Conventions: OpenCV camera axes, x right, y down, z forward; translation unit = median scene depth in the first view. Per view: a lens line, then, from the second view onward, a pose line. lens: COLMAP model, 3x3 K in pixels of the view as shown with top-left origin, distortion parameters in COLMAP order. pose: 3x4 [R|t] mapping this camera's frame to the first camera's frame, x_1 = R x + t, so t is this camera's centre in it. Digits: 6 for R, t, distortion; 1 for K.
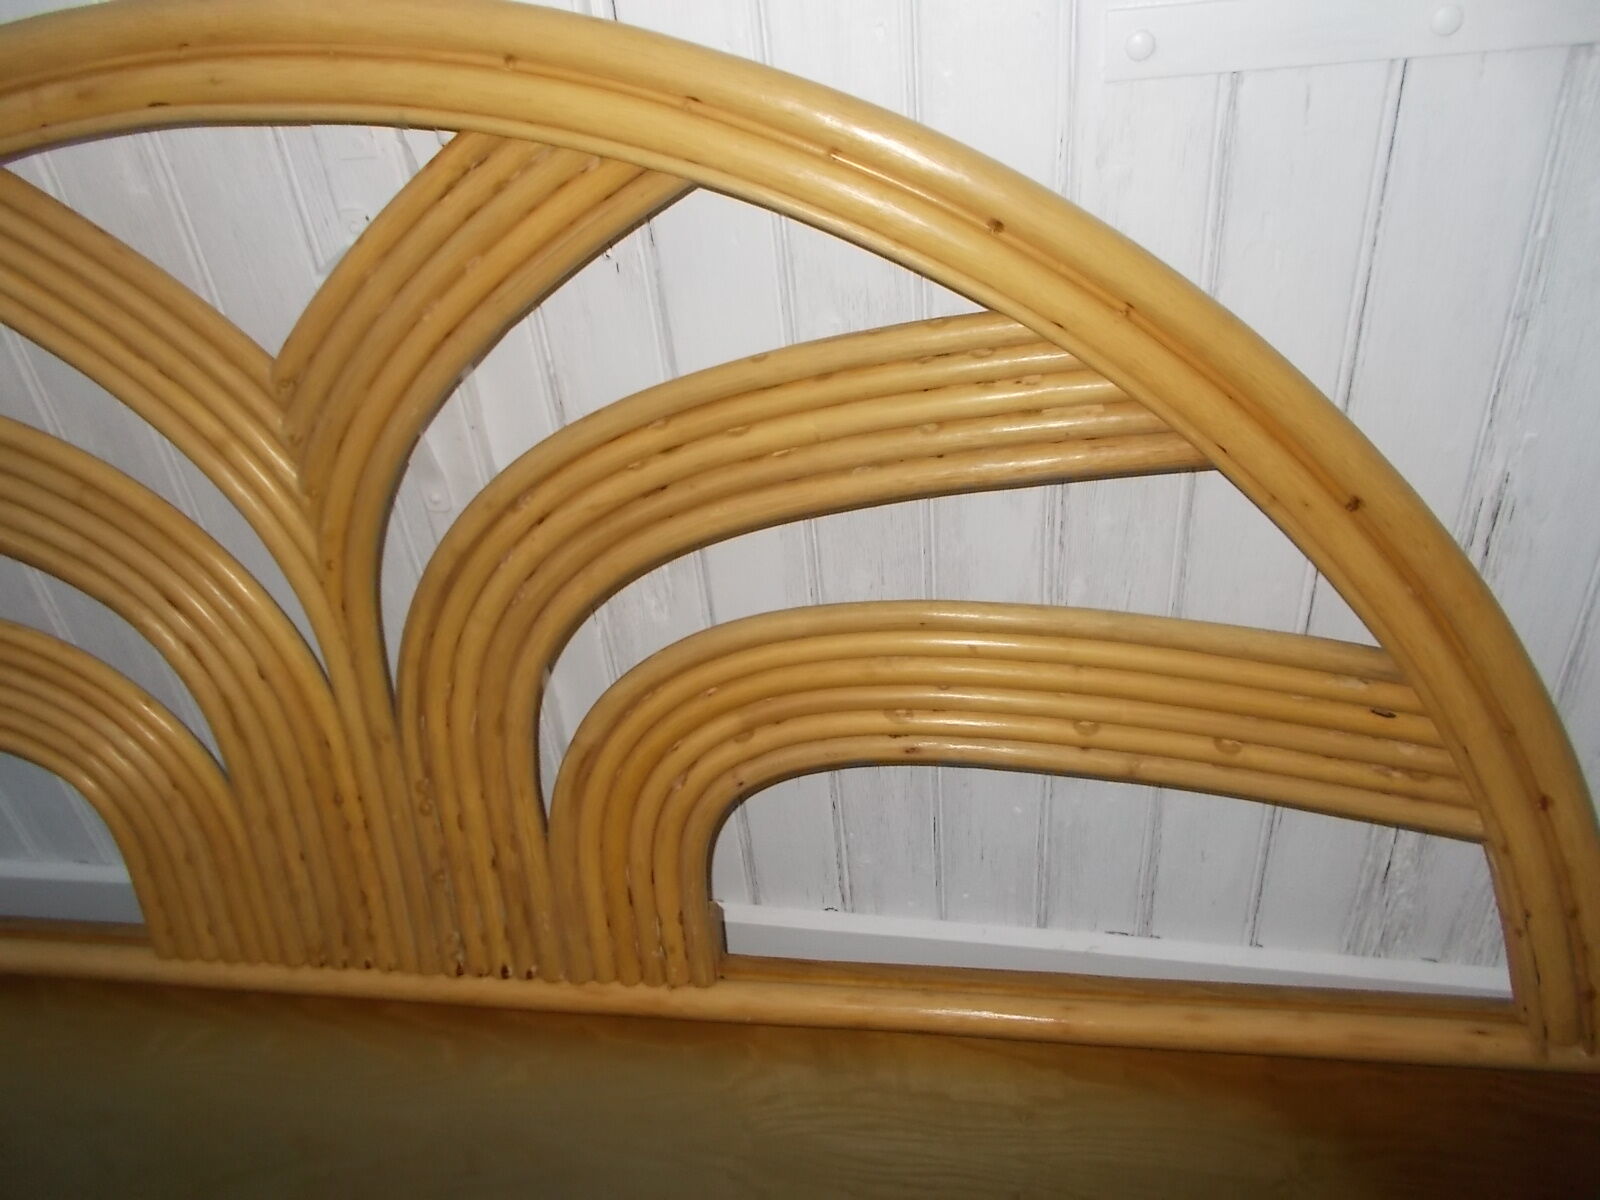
lens RADIAL K [[1204.4, 0, 795.7], [0, 1204.4, 582.5], [0, 0, 1]] dist [0.017448, -0.024760]
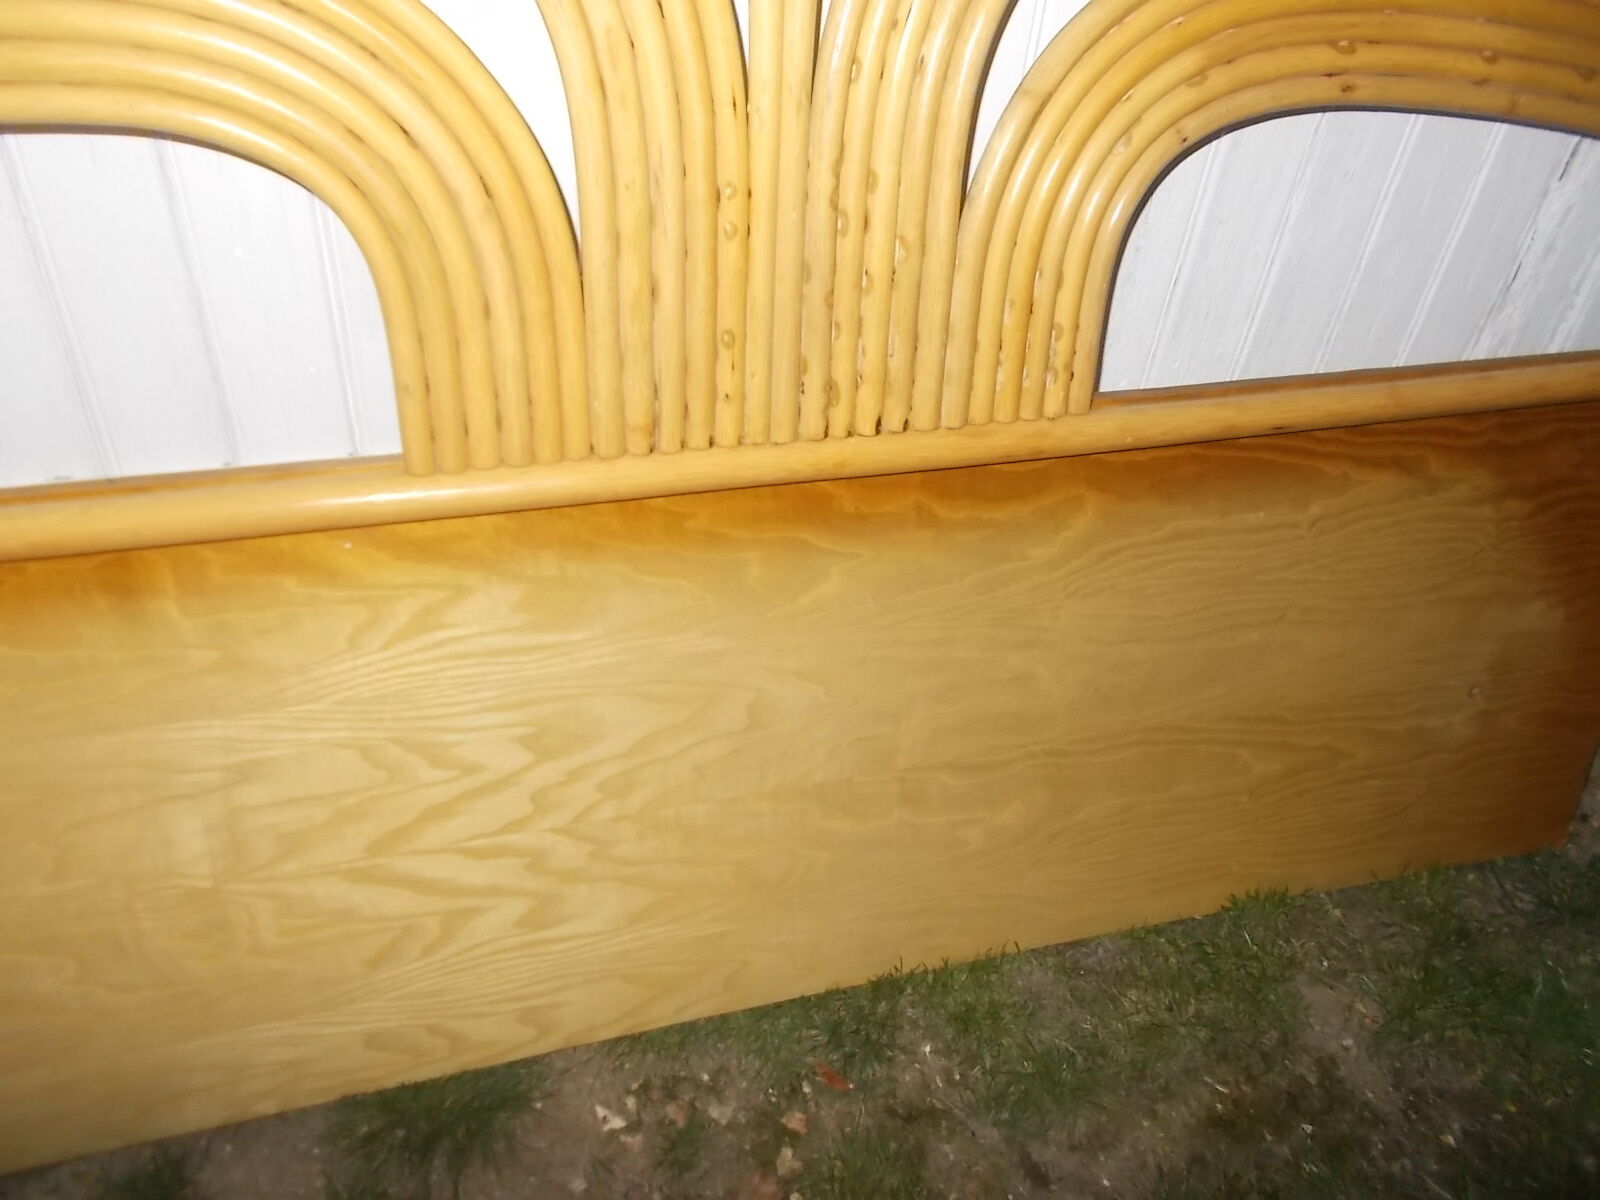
lens RADIAL K [[1204.4, 0, 794.4], [0, 1204.4, 589.9], [0, 0, 1]] dist [0.017448, -0.024760]
pose [[0.895590, -0.132709, 0.424625, -0.801076], [0.098372, 0.989919, 0.101901, 0.407585], [-0.433868, -0.049490, 0.899616, 0.280846]]
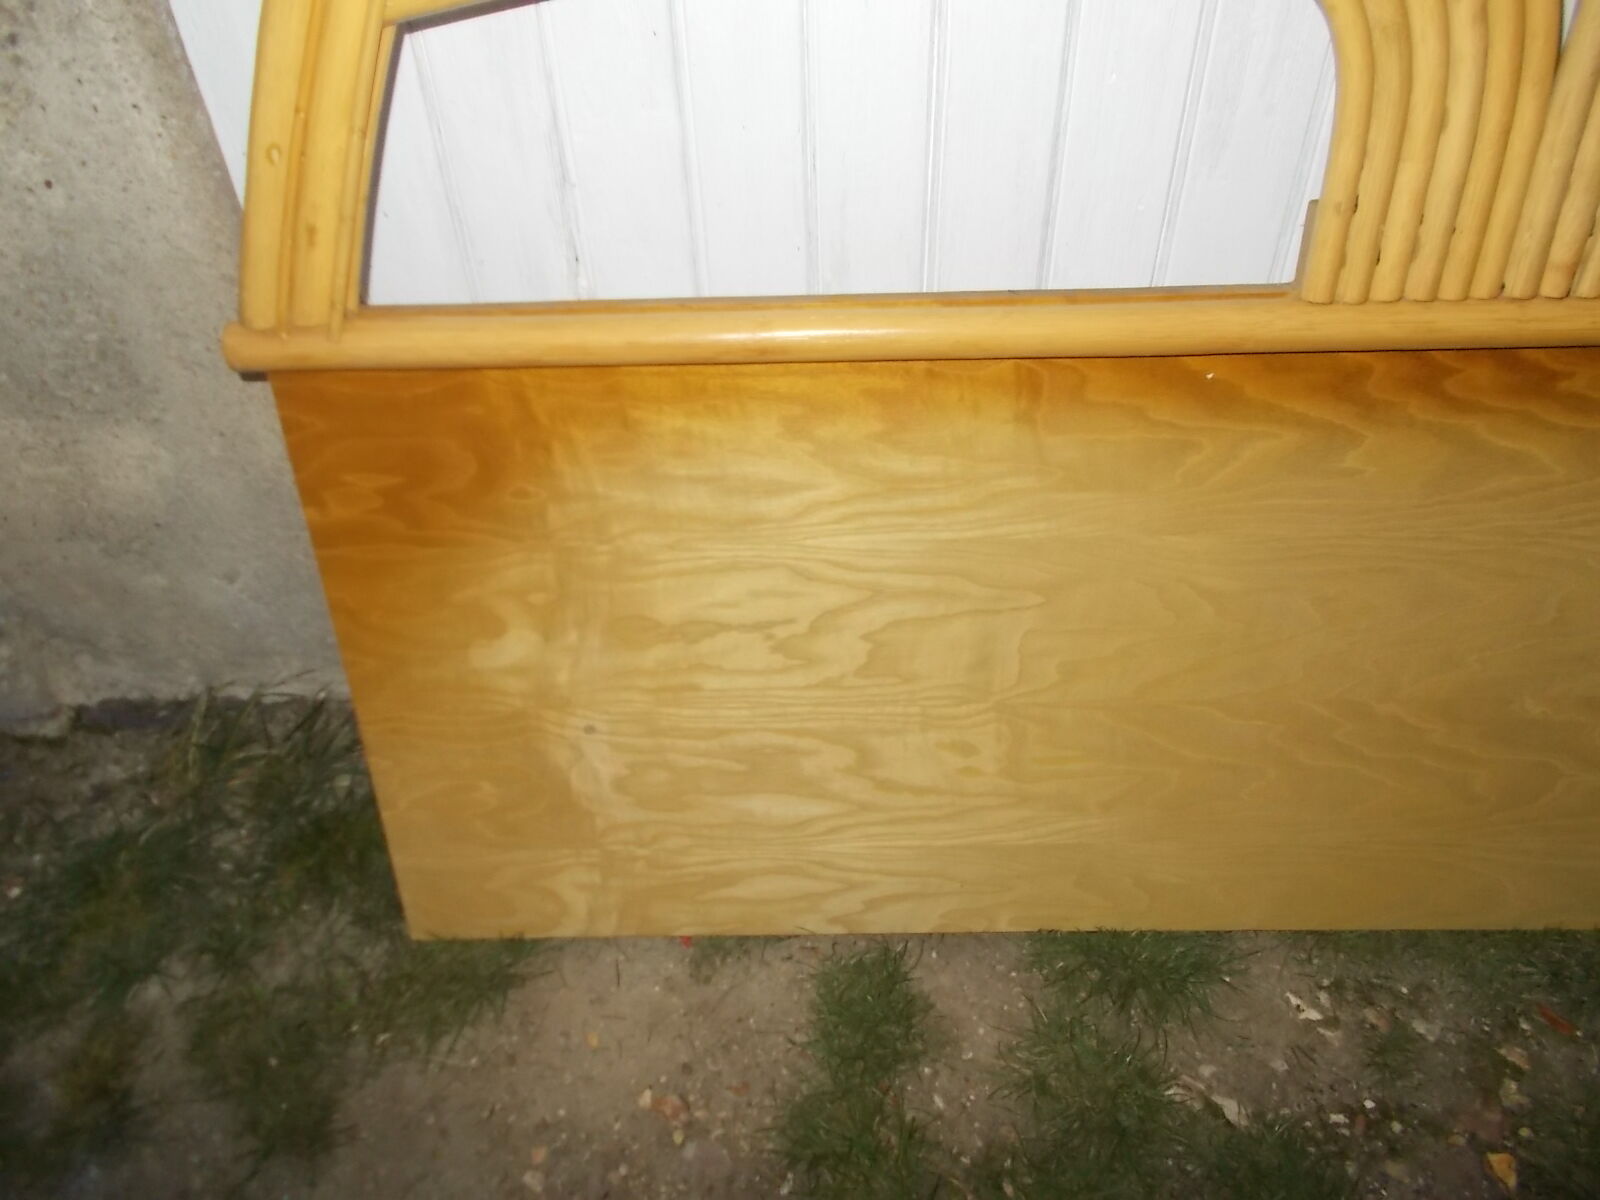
lens RADIAL K [[1204.4, 0, 799.6], [0, 1204.4, 584.0], [0, 0, 1]] dist [0.017448, -0.024760]
pose [[0.990154, -0.037951, 0.134742, -1.162598], [0.021233, 0.992129, 0.123407, 0.474250], [-0.138364, -0.119330, 0.983166, 0.389617]]
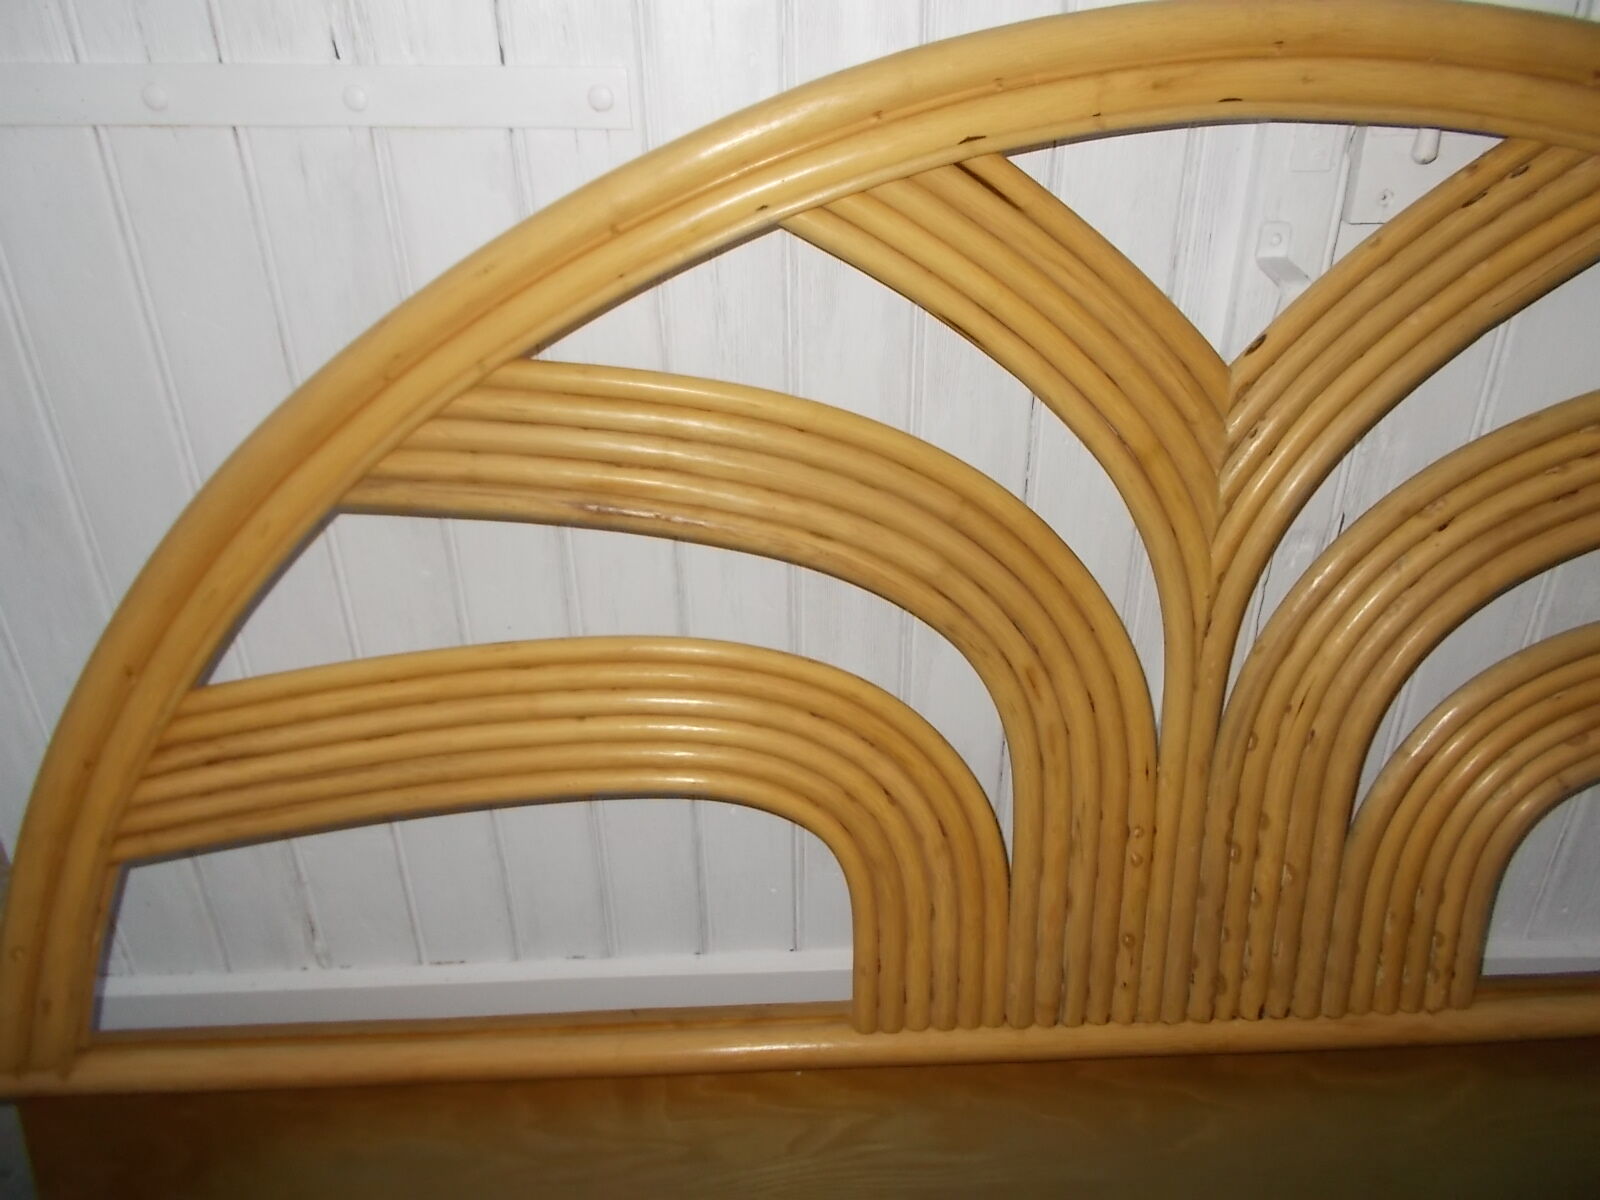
lens RADIAL K [[1204.4, 0, 800.9], [0, 1204.4, 603.2], [0, 0, 1]] dist [0.017448, -0.024760]
pose [[0.981828, -0.013166, 0.189316, -0.921522], [0.032189, 0.994689, -0.097762, 0.094414], [-0.187023, 0.102079, 0.977037, 0.104794]]
